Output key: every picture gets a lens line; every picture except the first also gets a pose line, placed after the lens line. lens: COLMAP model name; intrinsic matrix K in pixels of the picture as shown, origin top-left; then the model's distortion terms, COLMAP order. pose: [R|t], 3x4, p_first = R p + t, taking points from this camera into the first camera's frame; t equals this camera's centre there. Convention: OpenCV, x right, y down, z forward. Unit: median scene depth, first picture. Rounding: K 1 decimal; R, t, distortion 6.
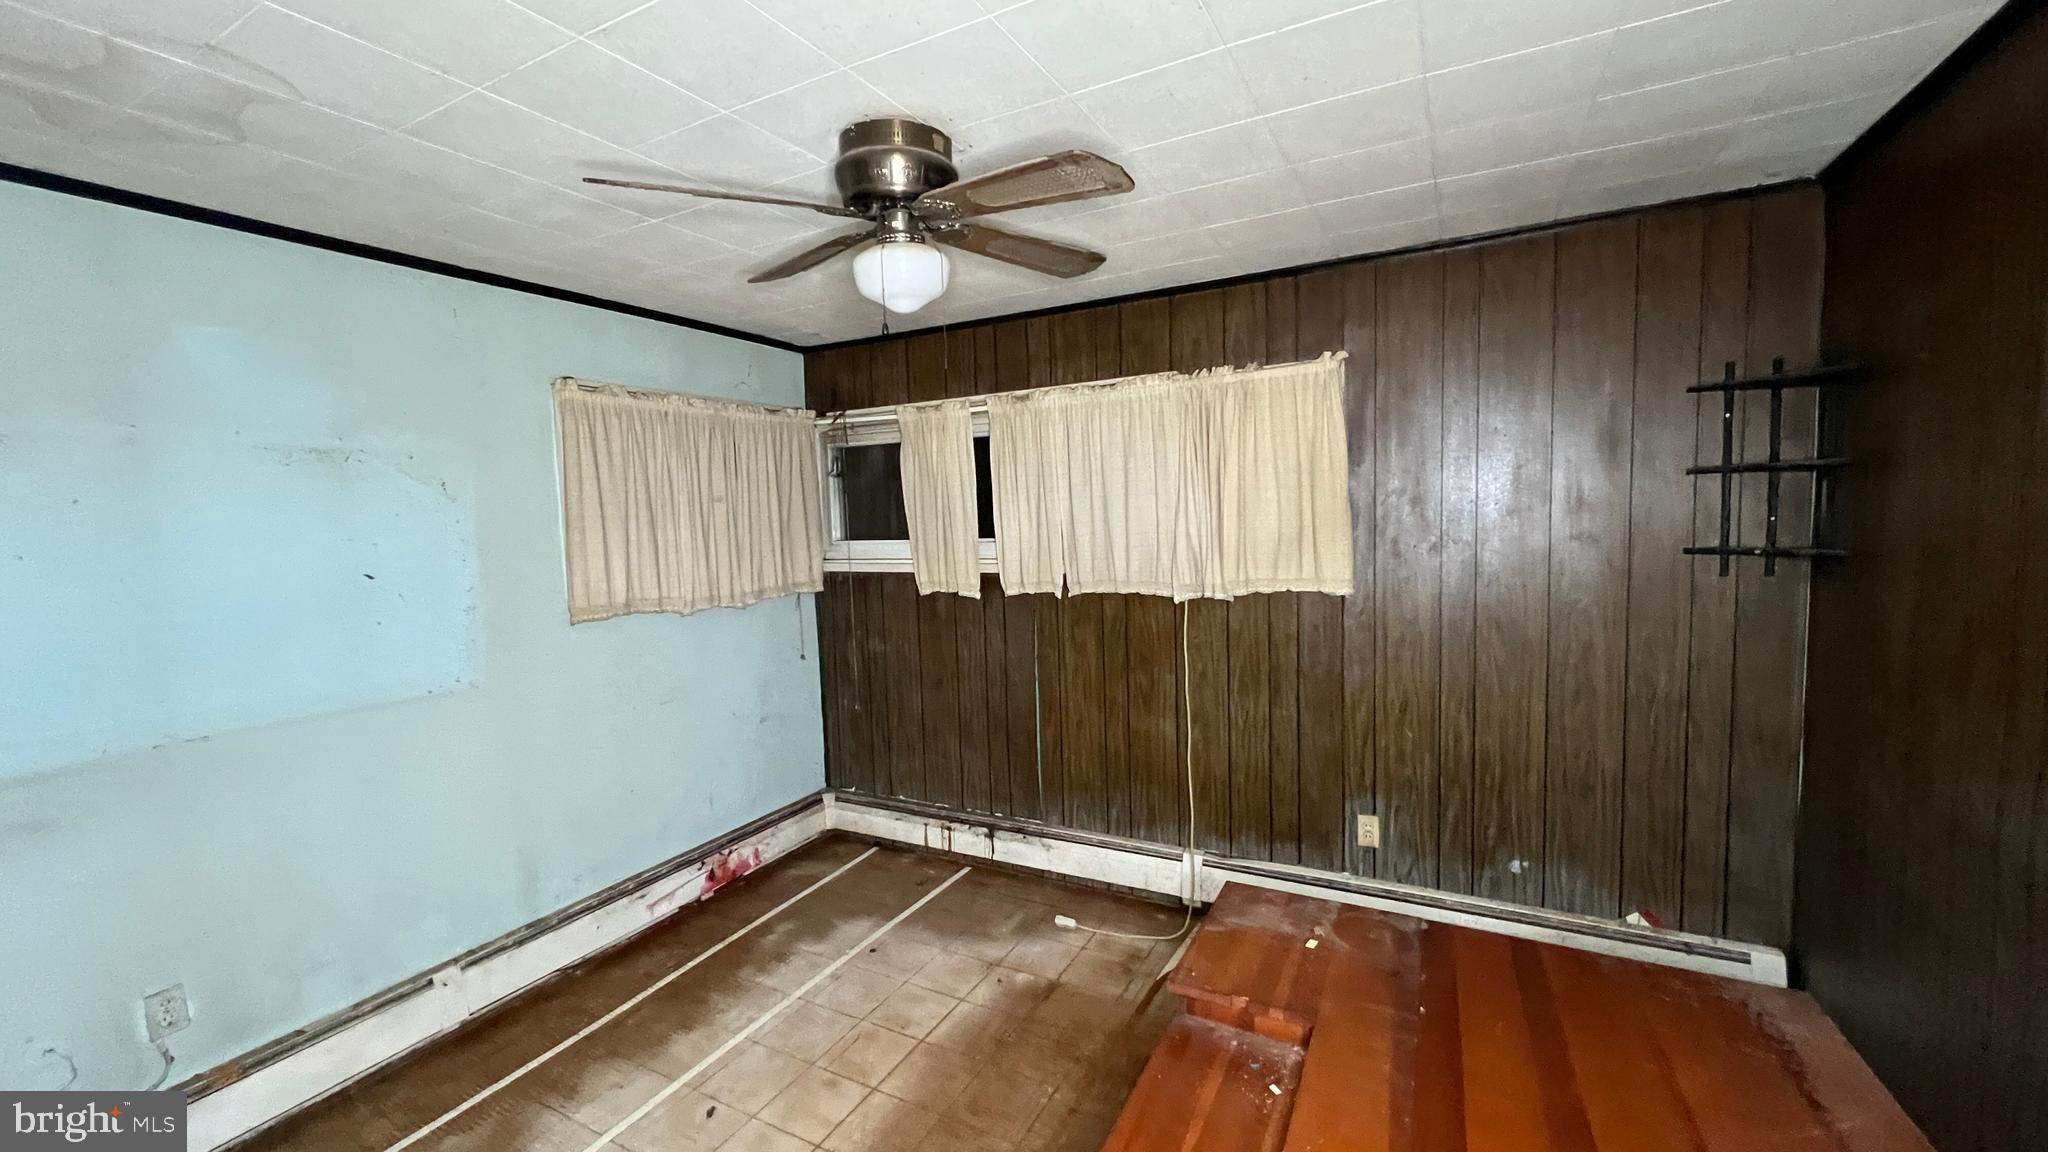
lens RADIAL K [[818.4, 0, 1019.6], [0, 818.4, 575.4], [0, 0, 1]] dist [-0.000378, -0.000403]
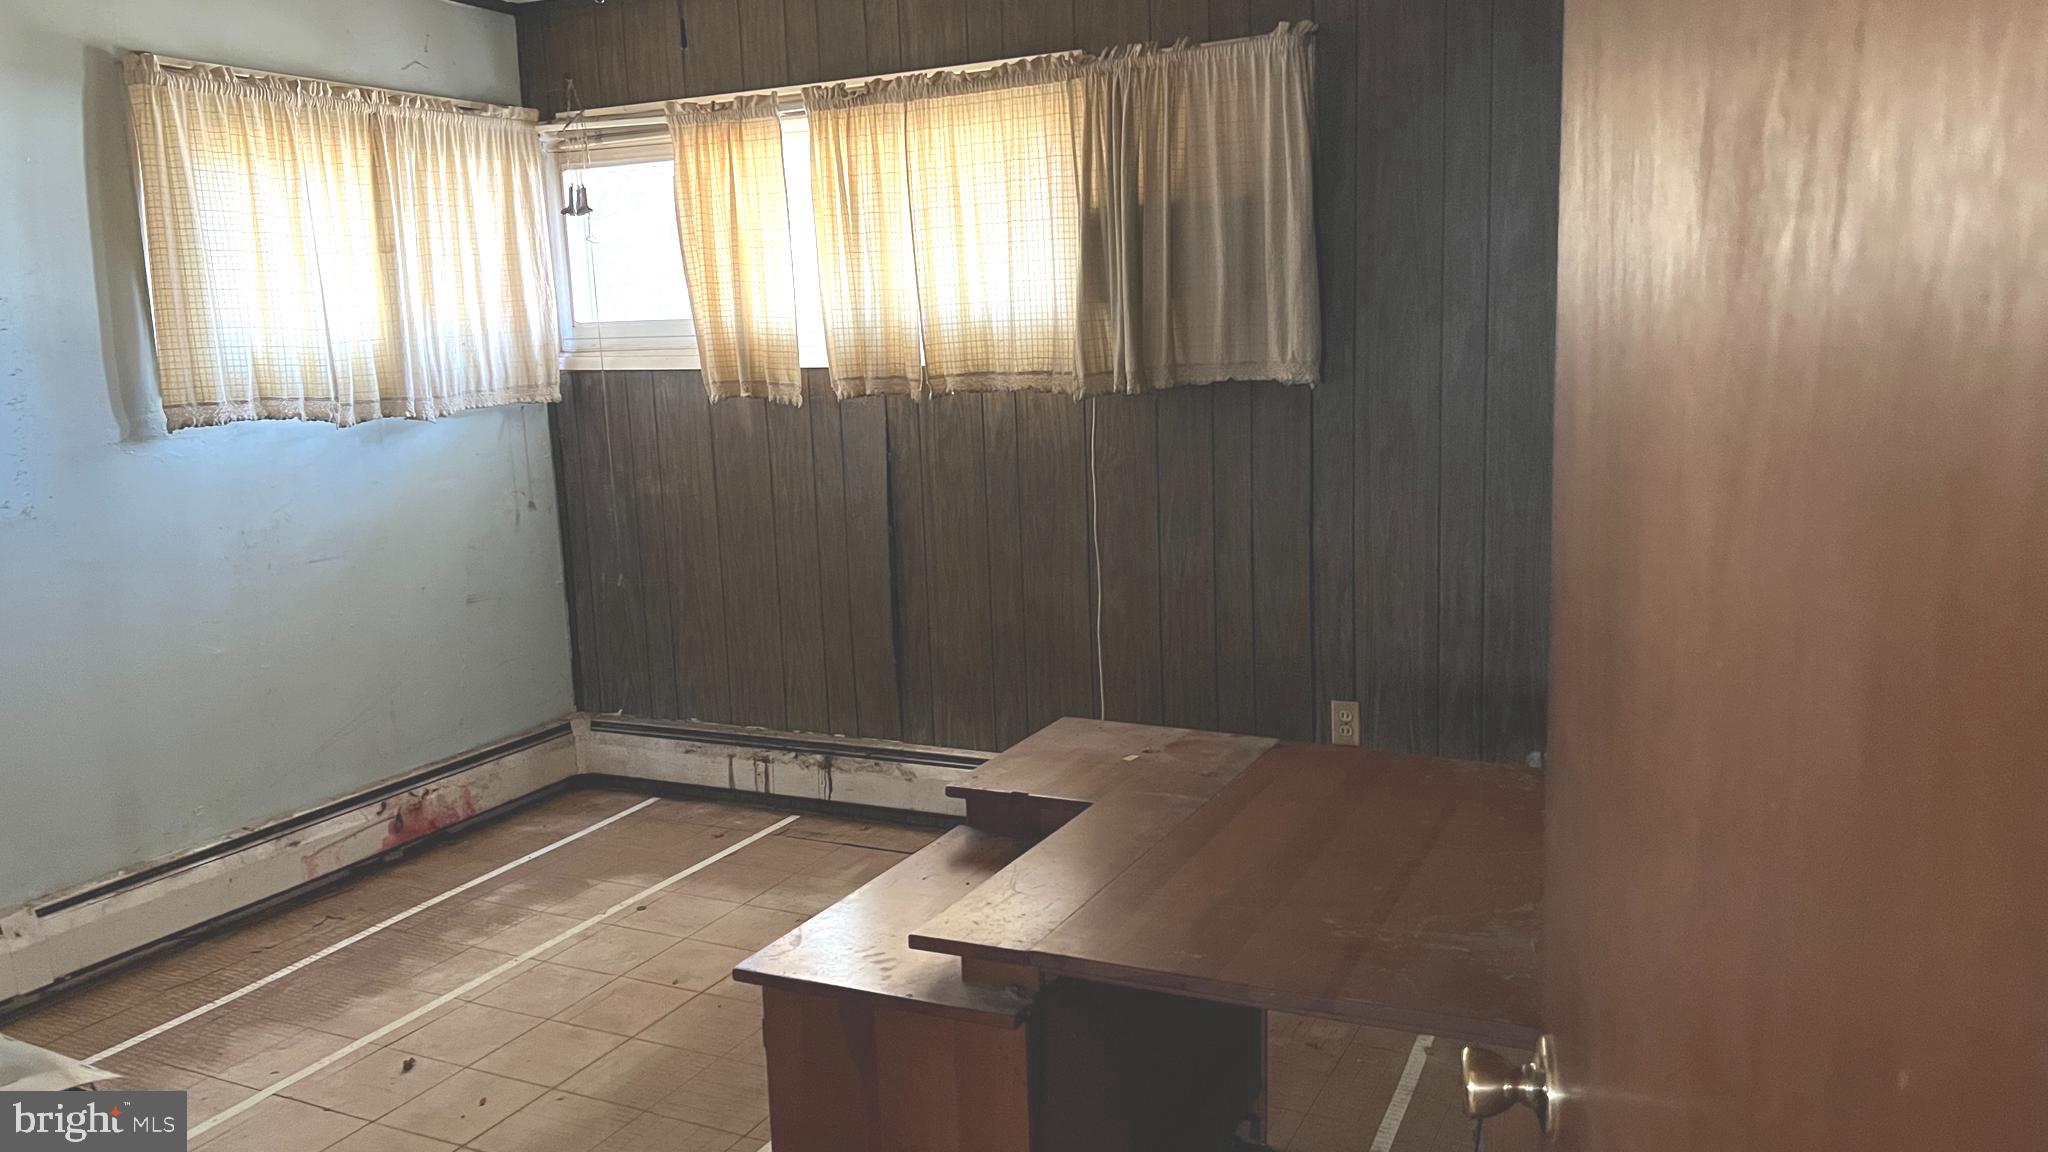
lens RADIAL K [[1548.2, 0, 1033.4], [0, 1548.2, 560.9], [0, 0, 1]] dist [0.072566, -0.084907]
pose [[0.999253, -0.010019, 0.037323, 0.088613], [0.006953, 0.996658, 0.081390, 0.052010], [-0.038014, -0.081069, 0.995983, -0.253329]]
